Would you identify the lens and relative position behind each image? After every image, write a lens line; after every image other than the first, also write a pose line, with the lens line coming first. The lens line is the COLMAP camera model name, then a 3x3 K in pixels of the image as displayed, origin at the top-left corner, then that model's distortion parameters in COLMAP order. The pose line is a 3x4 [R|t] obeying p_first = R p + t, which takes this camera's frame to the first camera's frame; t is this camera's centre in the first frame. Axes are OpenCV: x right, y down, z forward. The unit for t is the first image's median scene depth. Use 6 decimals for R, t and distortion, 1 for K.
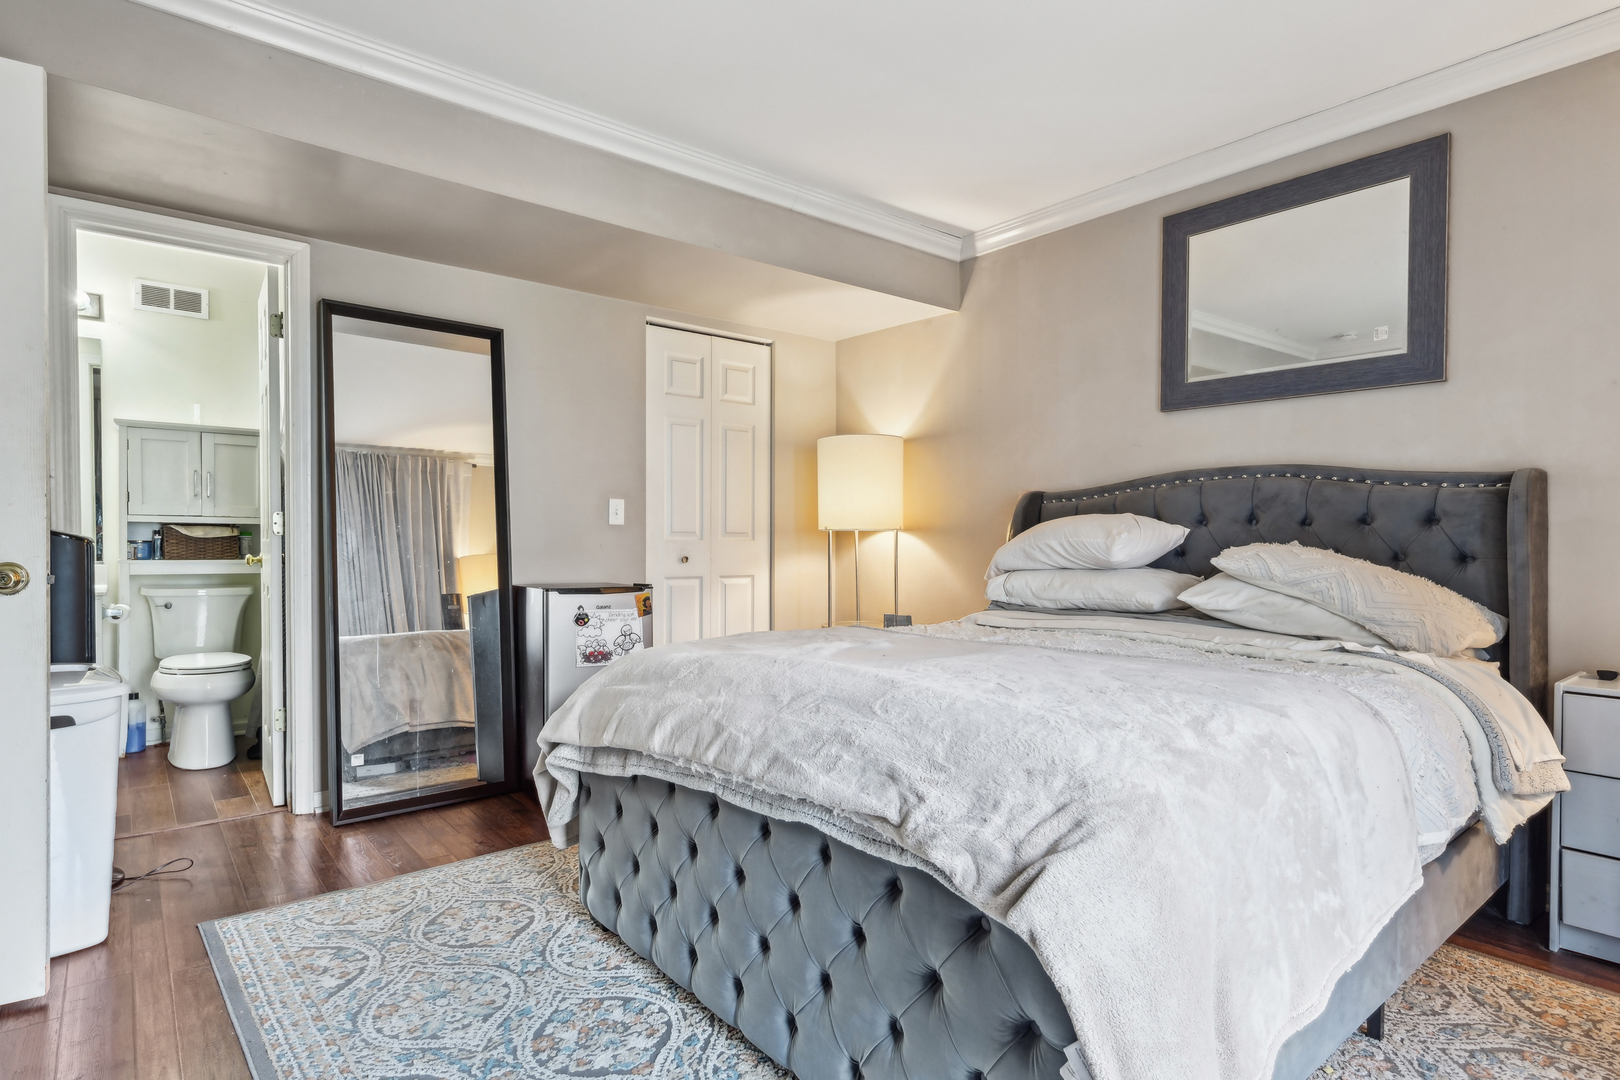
lens RADIAL K [[864.8, 0, 805.9], [0, 864.8, 532.8], [0, 0, 1]] dist [0.003664, 0.002391]
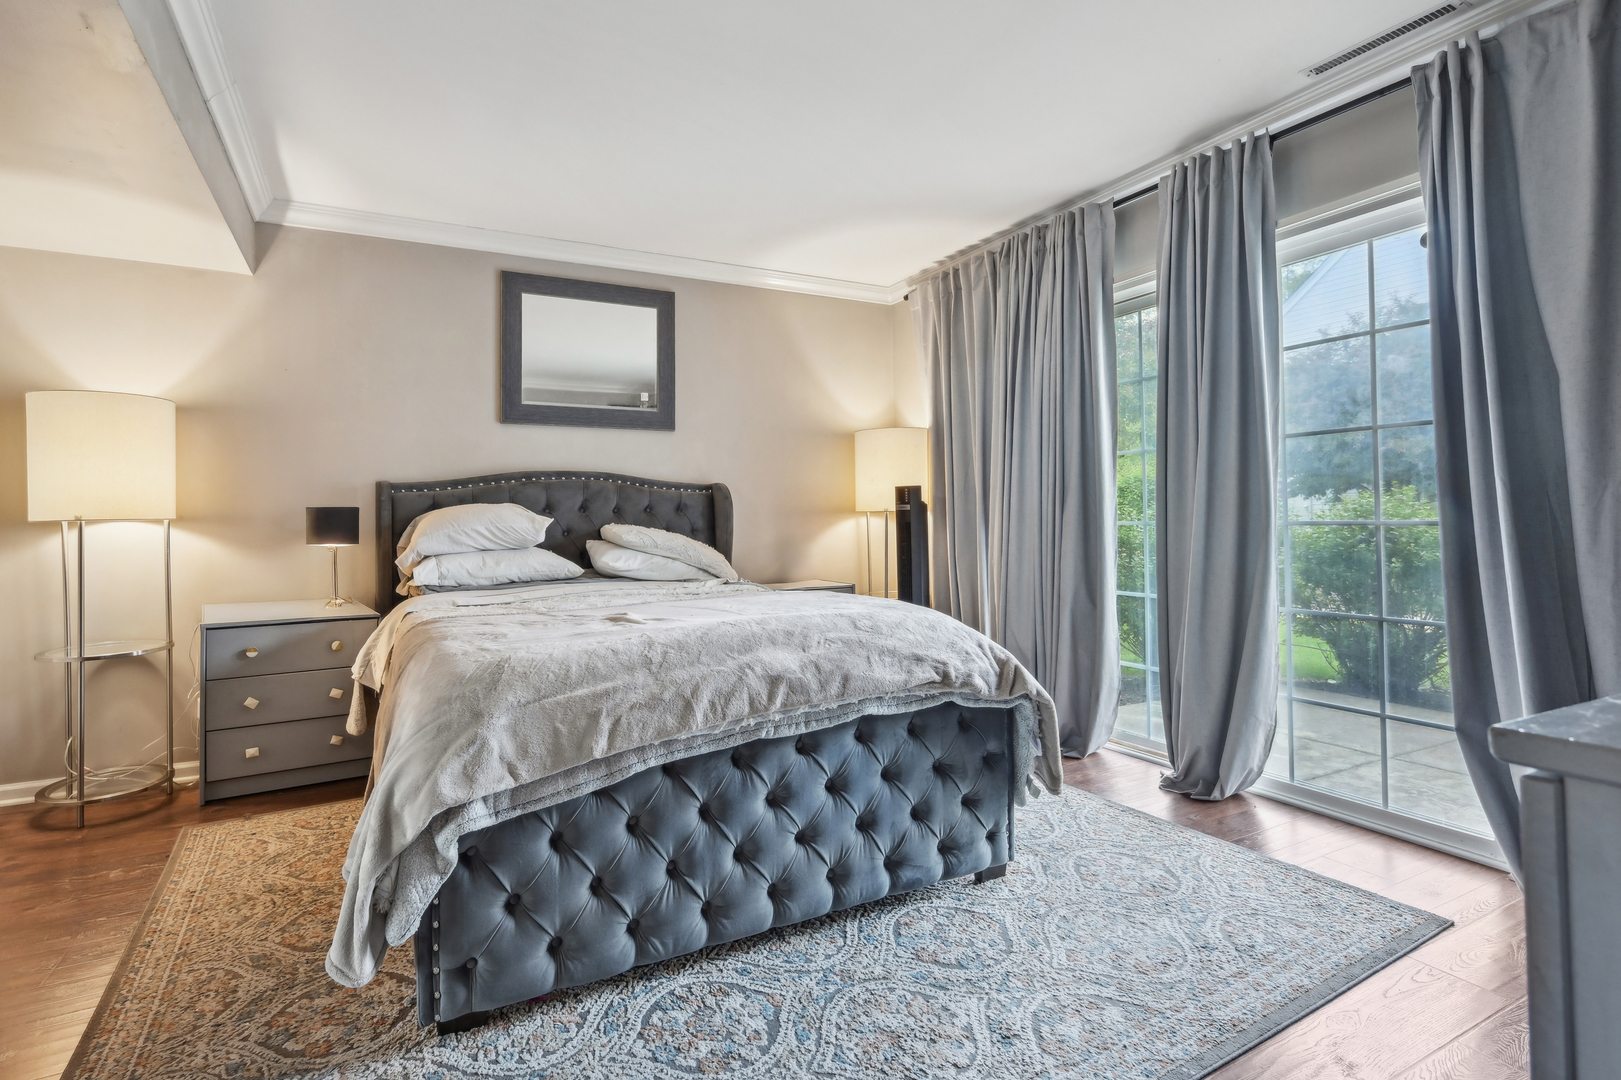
lens RADIAL K [[746.3, 0, 737.9], [0, 746.3, 521.6], [0, 0, 1]] dist [-0.002896, 0.000609]
pose [[0.219962, -0.011521, 0.975440, -0.631146], [0.013701, 0.999868, 0.008720, -0.001274], [-0.975412, 0.011447, 0.220091, 0.465838]]
